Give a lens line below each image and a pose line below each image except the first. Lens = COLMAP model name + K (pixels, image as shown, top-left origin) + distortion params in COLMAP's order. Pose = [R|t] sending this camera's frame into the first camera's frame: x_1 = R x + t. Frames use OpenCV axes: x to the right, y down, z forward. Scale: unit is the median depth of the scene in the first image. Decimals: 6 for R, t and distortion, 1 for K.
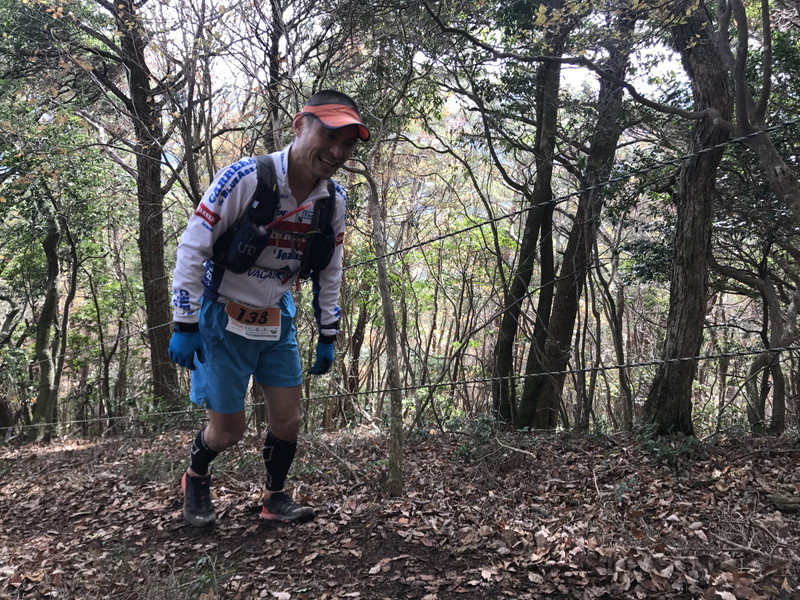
lens RADIAL K [[665.5, 0, 396.2], [0, 665.5, 296.1], [0, 0, 1]] dist [0.024180, -0.020817]
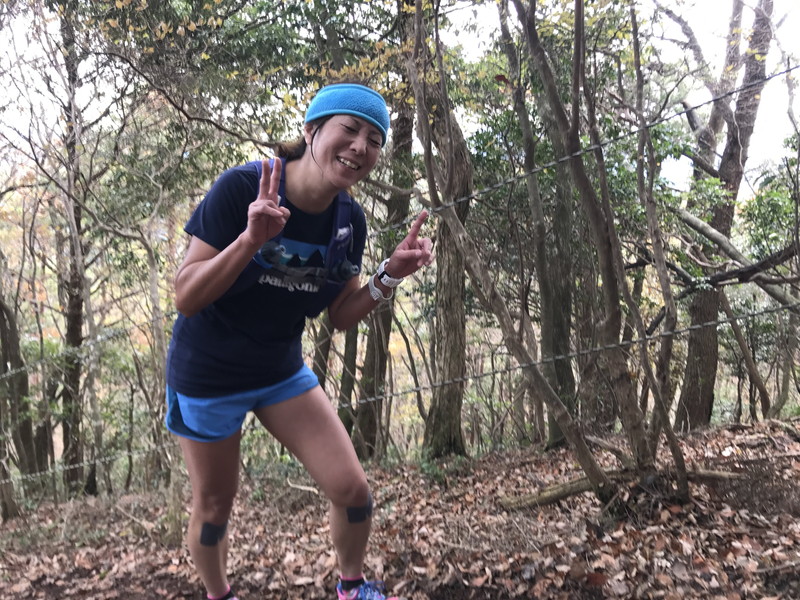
lens RADIAL K [[665.5, 0, 397.5], [0, 665.5, 293.5], [0, 0, 1]] dist [0.024180, -0.020817]
pose [[0.969668, -0.055742, 0.237987, 0.047920], [0.071080, 0.995877, -0.056355, -0.006018], [-0.233864, 0.071562, 0.969632, -0.057468]]
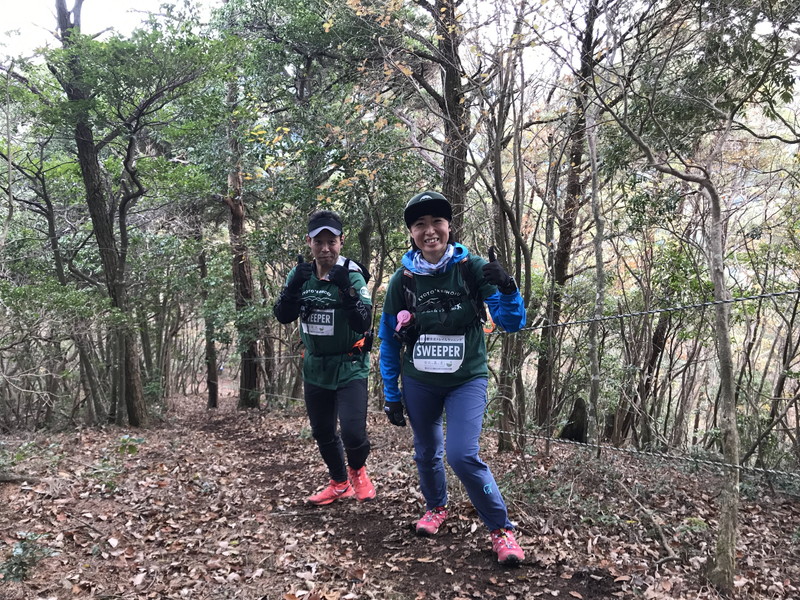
lens RADIAL K [[665.5, 0, 392.0], [0, 665.5, 295.3], [0, 0, 1]] dist [0.024180, -0.020817]
pose [[0.907068, 0.074628, -0.414316, -0.024318], [-0.066014, 0.997201, 0.035094, -0.025917], [0.415776, -0.004482, 0.909456, 0.040797]]
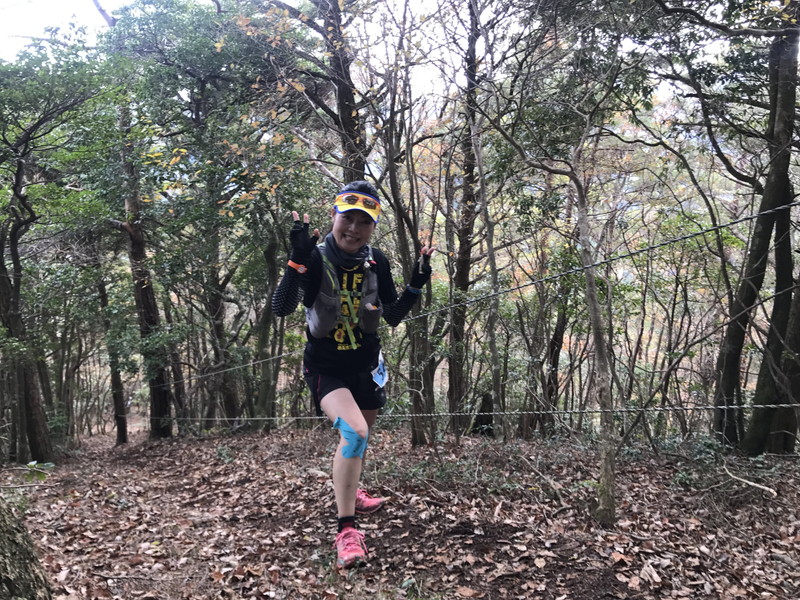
lens RADIAL K [[665.5, 0, 390.6], [0, 665.5, 298.4], [0, 0, 1]] dist [0.024180, -0.020817]
pose [[0.956096, 0.002655, -0.293042, -0.007607], [-0.002271, 0.999996, 0.001652, -0.006036], [0.293045, -0.000914, 0.956098, 0.014636]]
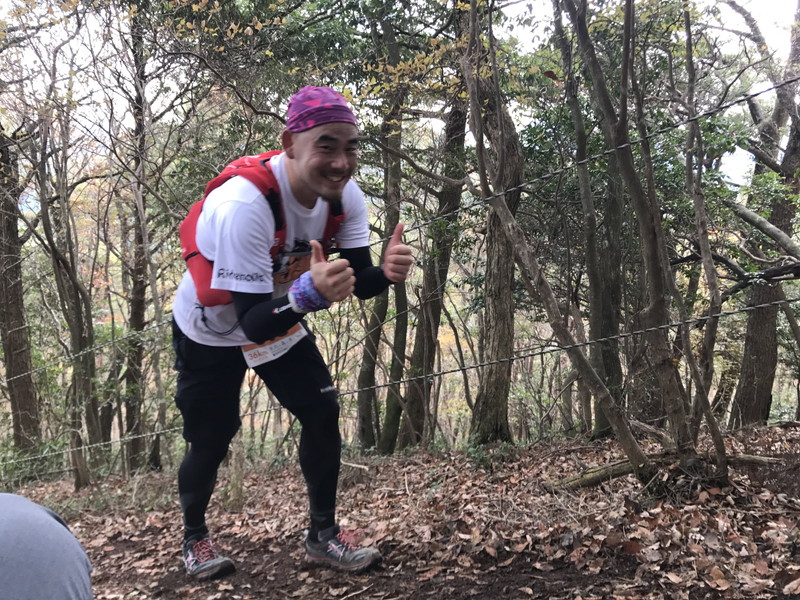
lens RADIAL K [[665.5, 0, 397.4], [0, 665.5, 295.0], [0, 0, 1]] dist [0.024180, -0.020817]
pose [[0.985557, -0.039958, 0.164562, 0.041737], [0.048734, 0.997577, -0.049644, 0.000486], [-0.162180, 0.056946, 0.985117, -0.078611]]
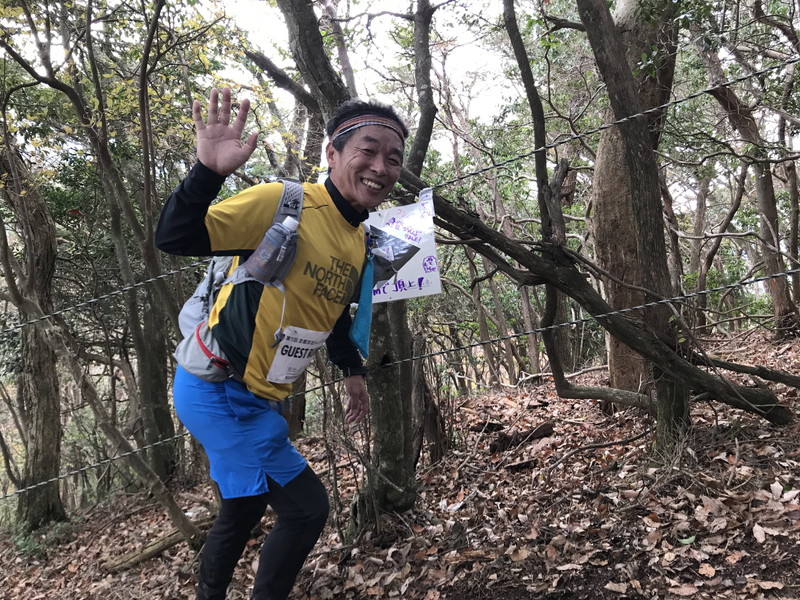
lens RADIAL K [[665.5, 0, 389.9], [0, 665.5, 290.7], [0, 0, 1]] dist [0.024180, -0.020817]
pose [[0.687127, -0.102348, 0.719292, 0.029121], [0.154229, 0.988012, -0.006748, -0.049088], [-0.709979, 0.115572, 0.694675, -0.131876]]
